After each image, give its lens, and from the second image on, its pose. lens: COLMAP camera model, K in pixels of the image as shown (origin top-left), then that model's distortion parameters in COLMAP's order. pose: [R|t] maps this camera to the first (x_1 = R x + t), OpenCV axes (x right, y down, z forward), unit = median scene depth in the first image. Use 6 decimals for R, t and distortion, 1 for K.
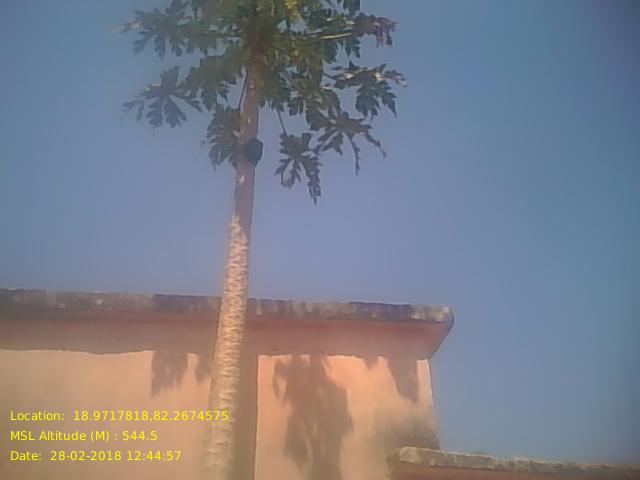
lens RADIAL K [[508.5, 0, 320.0], [0, 508.5, 240.0], [0, 0, 1]] dist [0.003469, -0.003315]
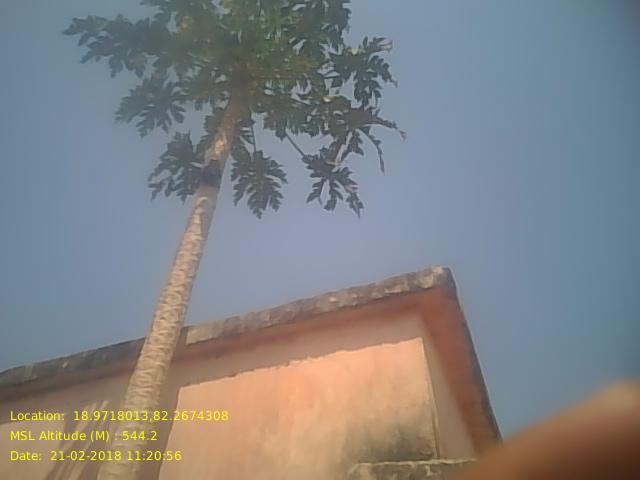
lens RADIAL K [[517.3, 0, 320.0], [0, 517.3, 240.0], [0, 0, 1]] dist [-0.001222, -0.005514]
pose [[0.889798, -0.307651, -0.337060, 0.366206], [0.255854, 0.947905, -0.189774, 0.196257], [0.377885, 0.082622, 0.922158, 0.261062]]
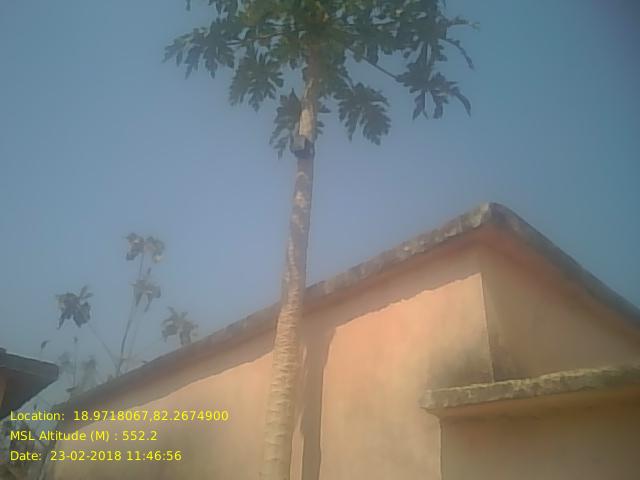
lens RADIAL K [[517.3, 0, 320.0], [0, 517.3, 240.0], [0, 0, 1]] dist [-0.001222, -0.005514]
pose [[0.587067, -0.392619, -0.707957, 0.660521], [0.461792, 0.880694, -0.105479, 0.150063], [0.664907, -0.265005, 0.698335, 0.256225]]
